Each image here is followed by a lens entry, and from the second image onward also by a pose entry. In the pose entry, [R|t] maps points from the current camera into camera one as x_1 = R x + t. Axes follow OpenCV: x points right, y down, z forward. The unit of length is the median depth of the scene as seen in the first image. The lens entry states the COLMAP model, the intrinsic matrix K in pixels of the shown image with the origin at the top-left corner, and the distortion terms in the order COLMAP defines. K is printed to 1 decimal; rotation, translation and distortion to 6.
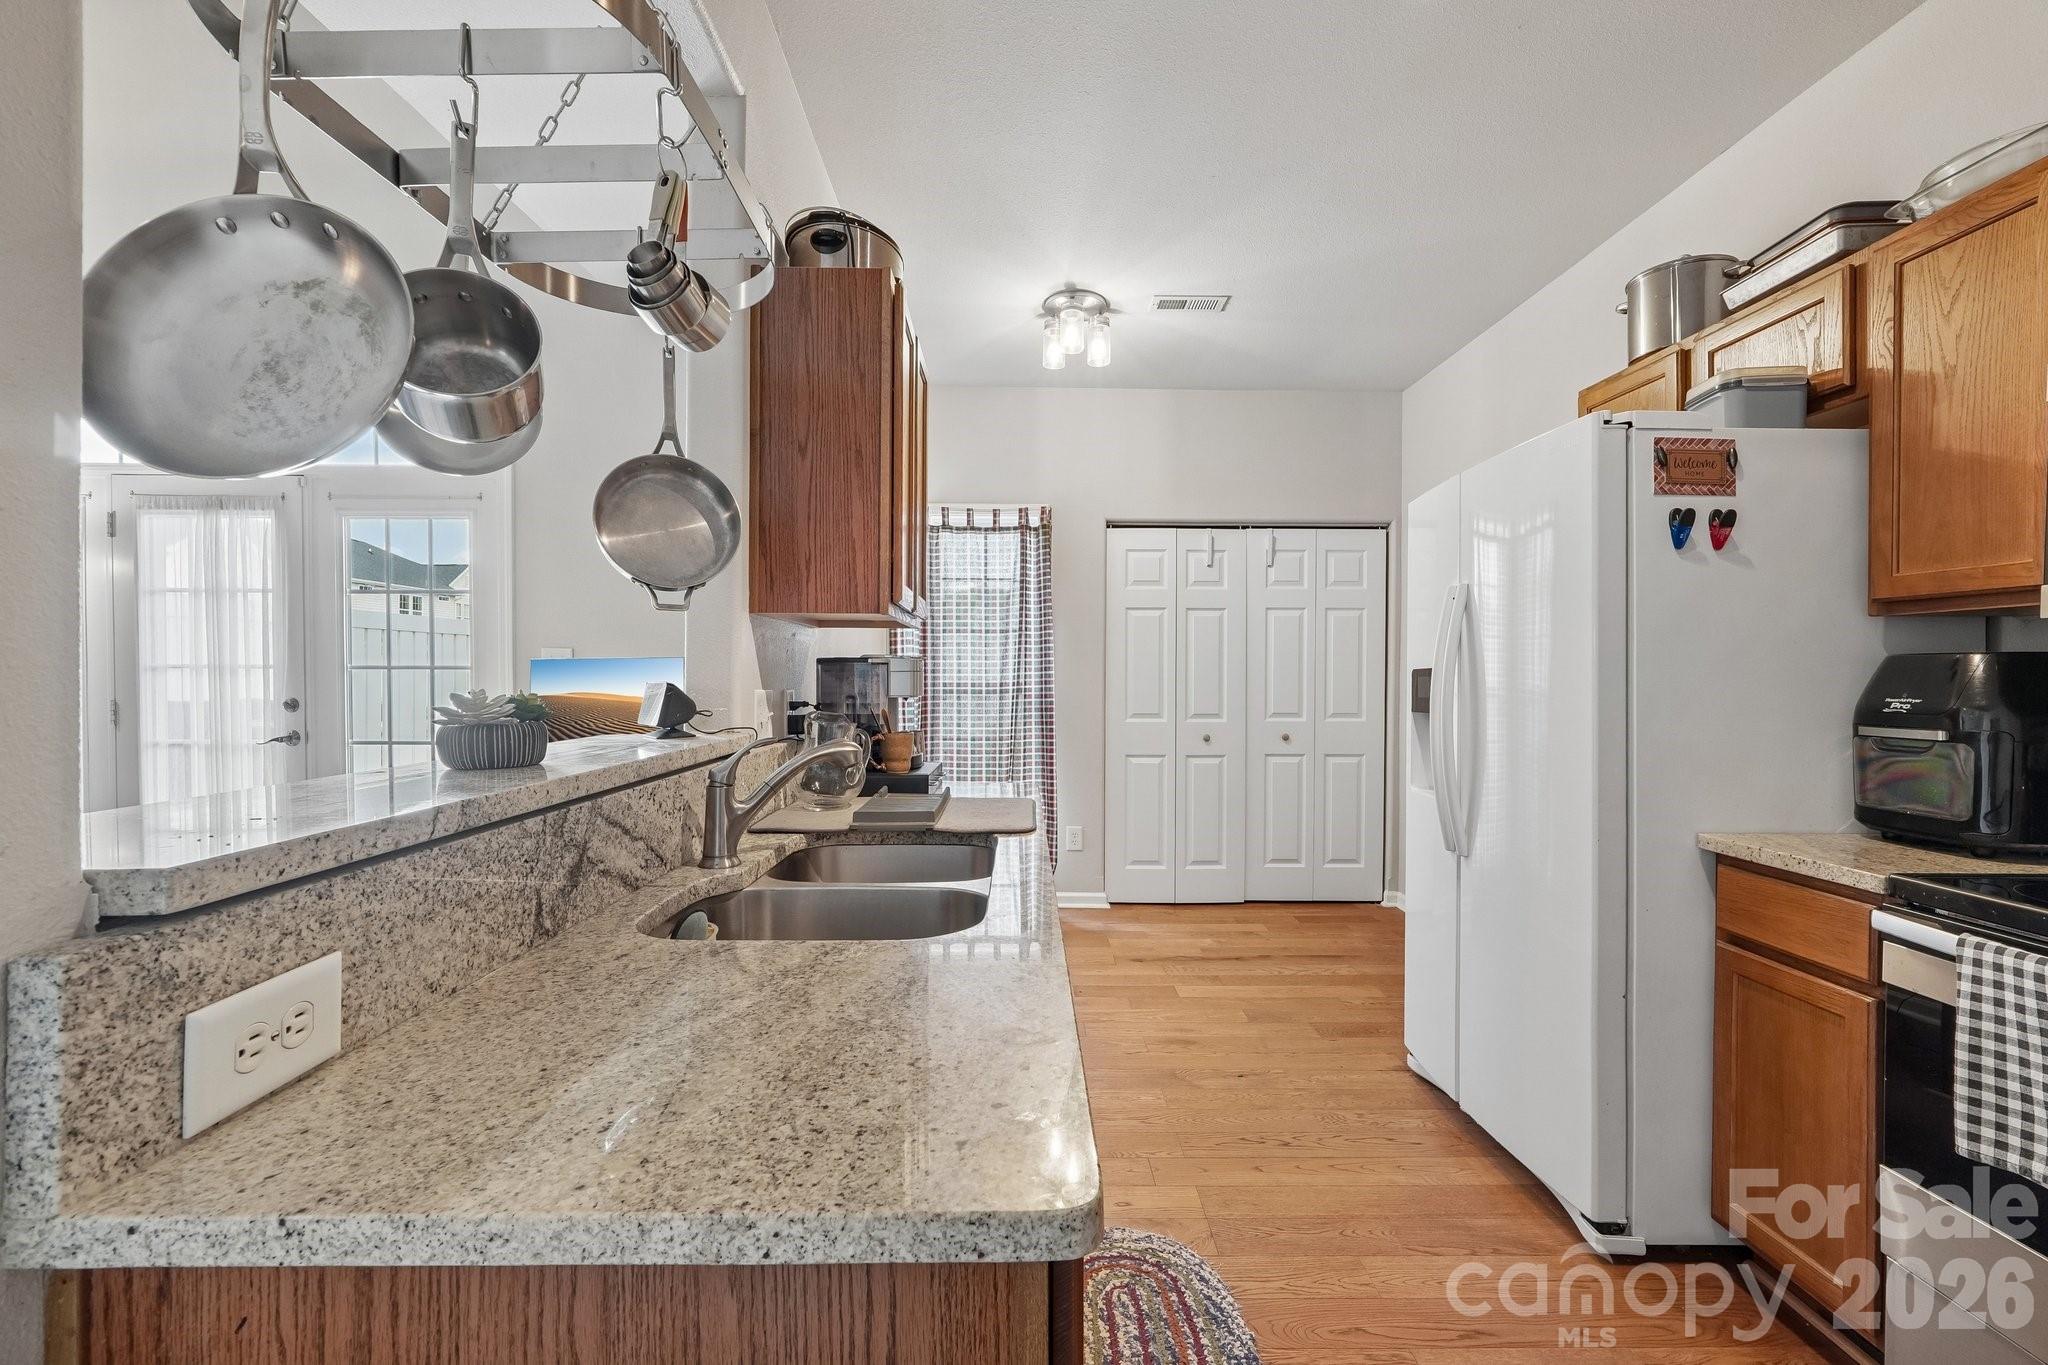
lens RADIAL K [[875.5, 0, 1015.3], [0, 875.5, 681.0], [0, 0, 1]] dist [-0.020934, 0.008299]
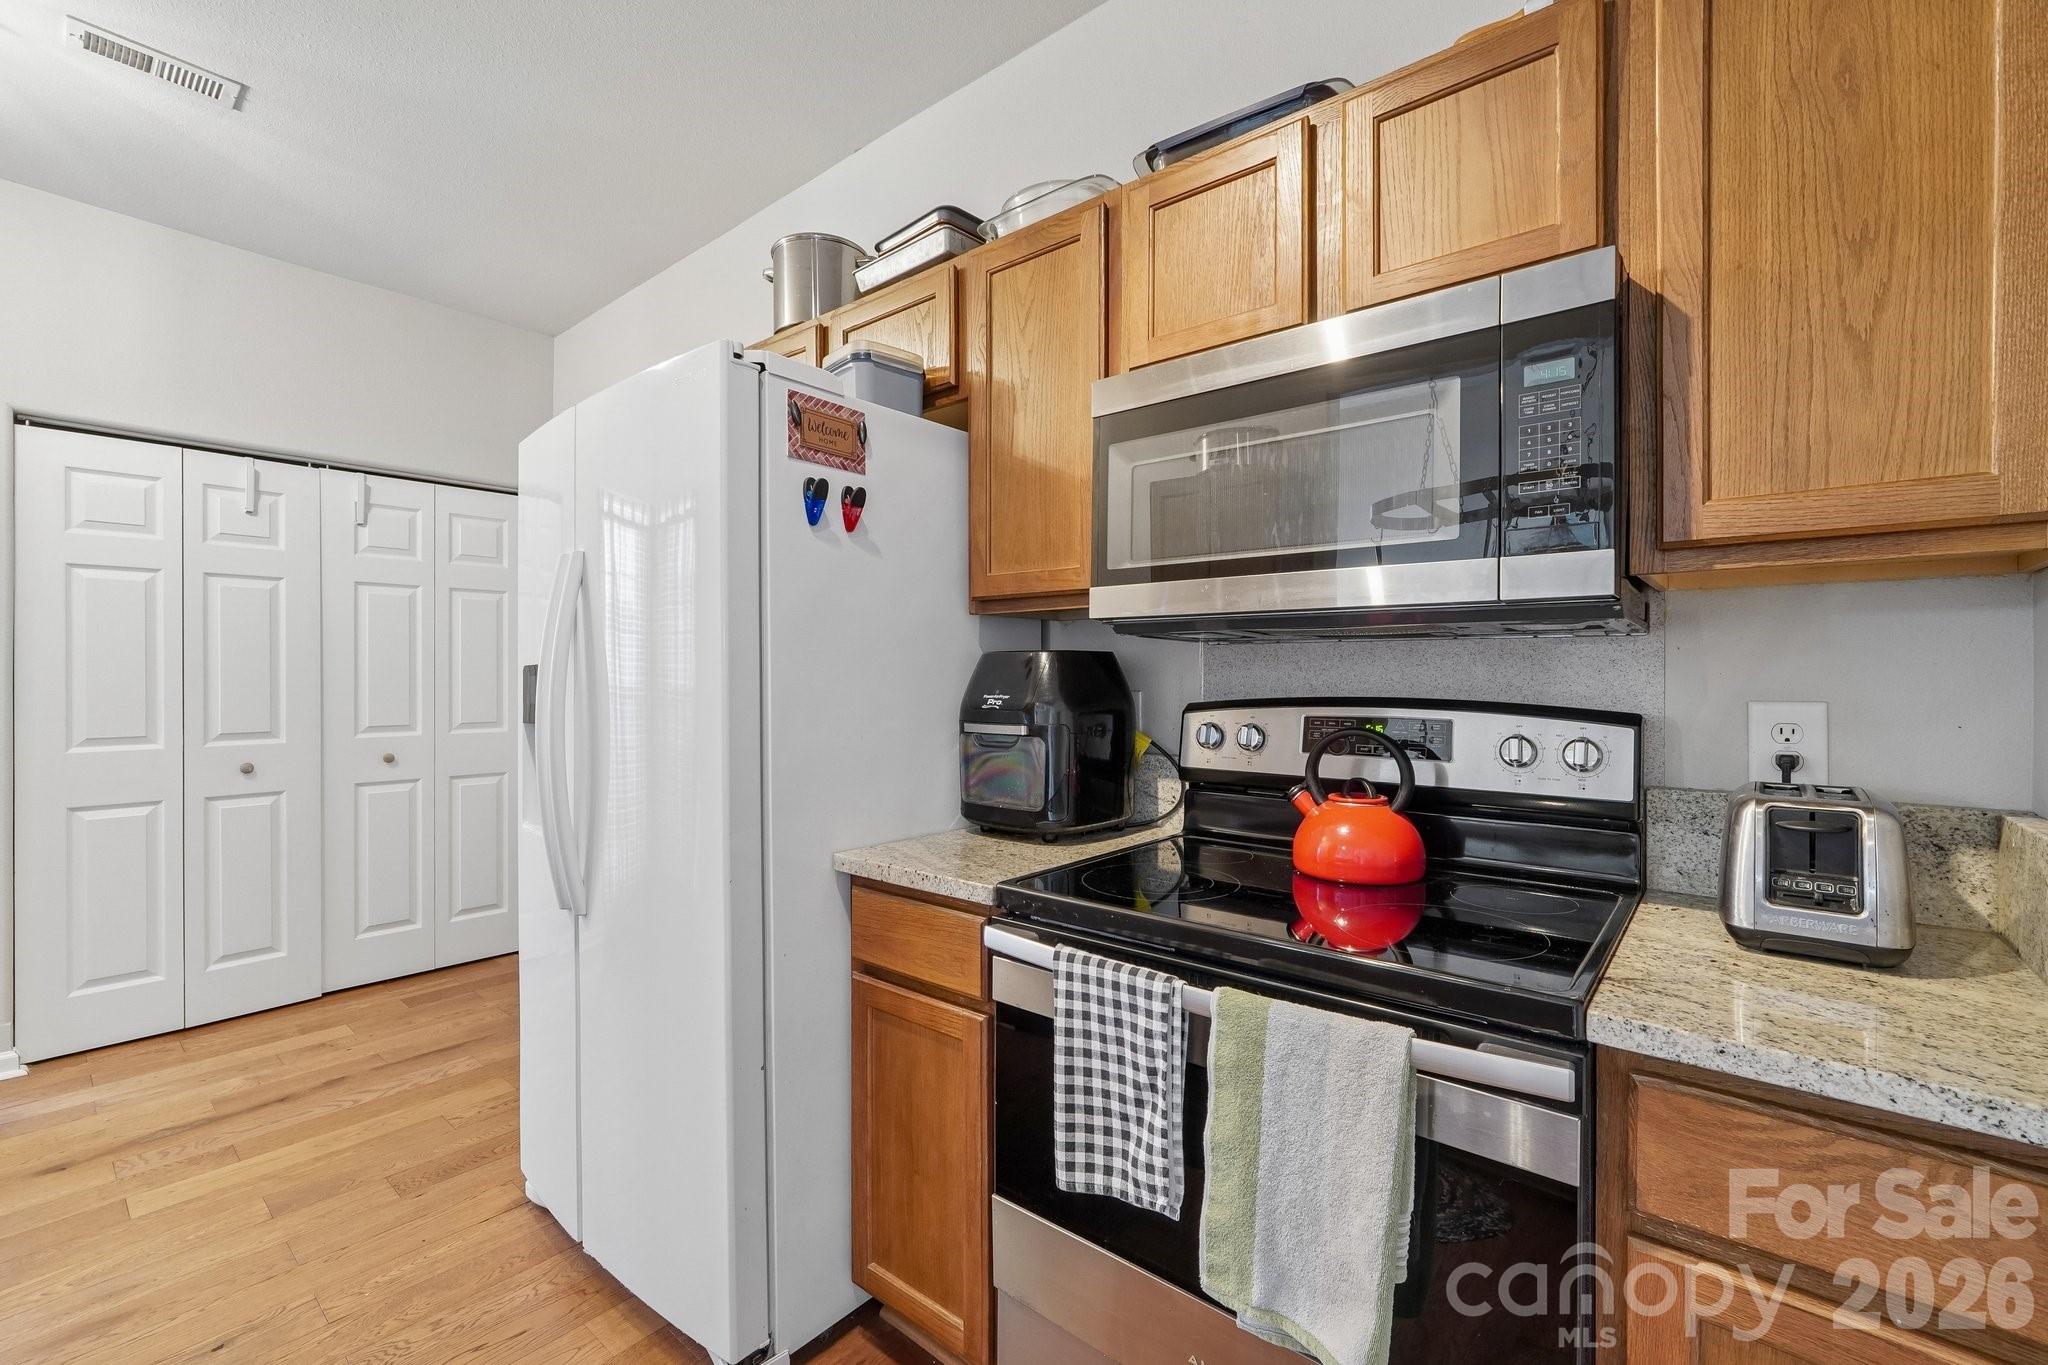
lens RADIAL K [[858.9, 0, 1024.8], [0, 858.9, 673.5], [0, 0, 1]] dist [-0.019566, 0.007675]
pose [[0.642675, -0.001631, 0.766137, 0.252713], [0.008051, 0.999957, -0.004625, -0.000068], [-0.766097, 0.009141, 0.642660, 0.299064]]
